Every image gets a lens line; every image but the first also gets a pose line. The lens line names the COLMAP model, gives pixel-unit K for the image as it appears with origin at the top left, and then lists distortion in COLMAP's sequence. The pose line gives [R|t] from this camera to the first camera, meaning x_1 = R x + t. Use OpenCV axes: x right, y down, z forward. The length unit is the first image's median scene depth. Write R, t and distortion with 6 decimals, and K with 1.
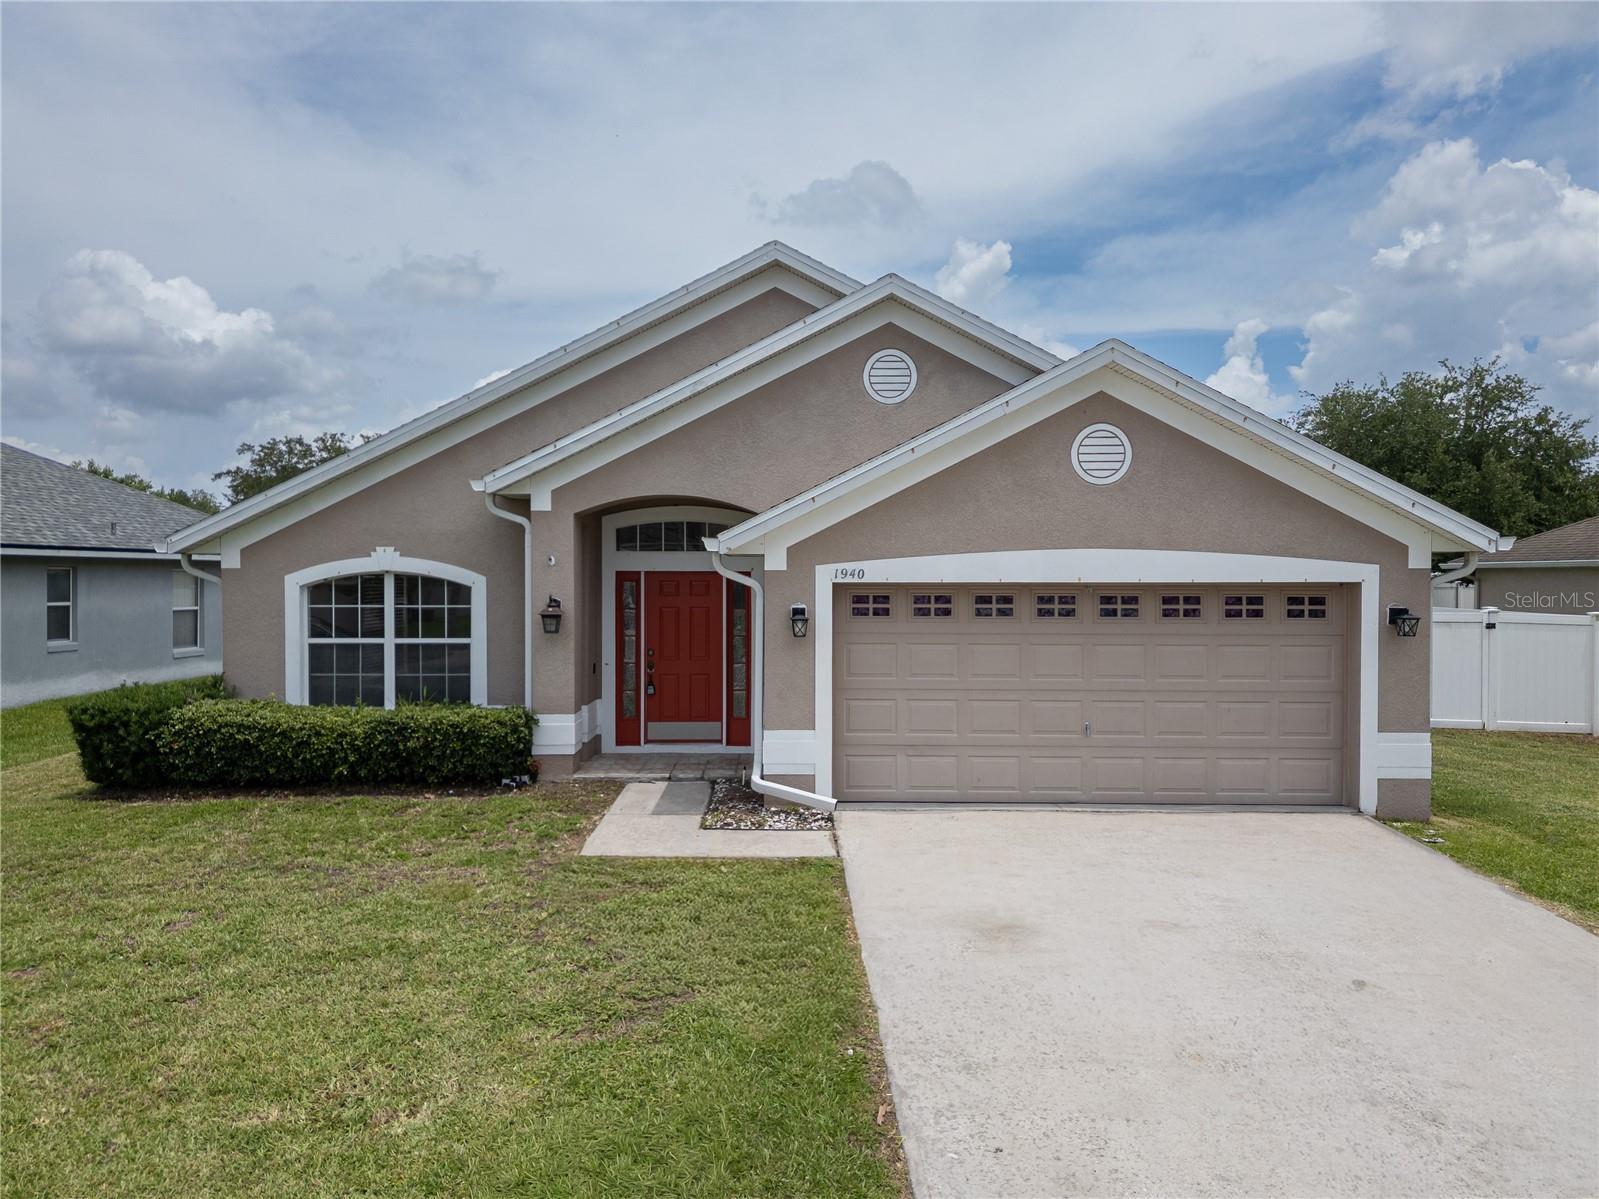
lens RADIAL K [[1141.3, 0, 795.6], [0, 1141.3, 596.5], [0, 0, 1]] dist [0.040982, -0.003291]
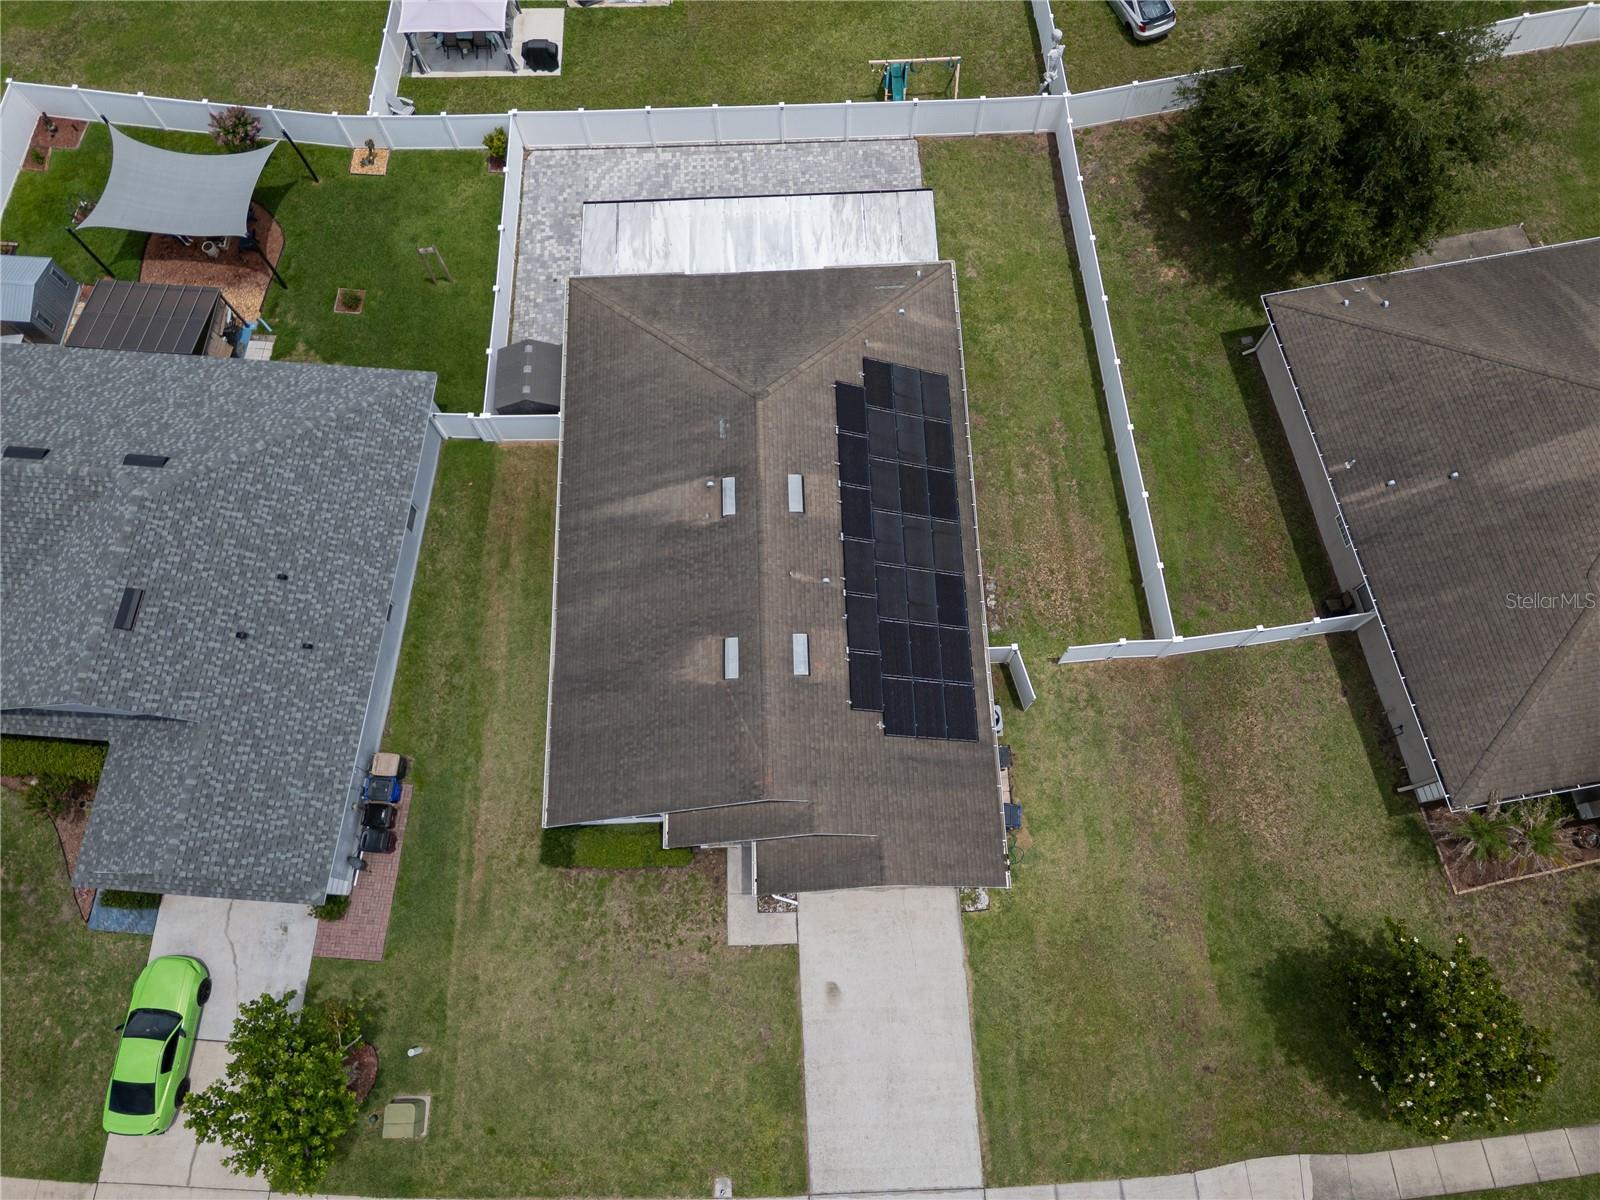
lens RADIAL K [[1123.8, 0, 801.6], [0, 1123.8, 601.7], [0, 0, 1]] dist [0.078435, -0.078398]
pose [[0.999504, -0.029549, -0.010913, 0.099080], [0.020363, 0.341792, 0.939555, -2.914685], [-0.024033, -0.939311, 0.342224, 0.625430]]
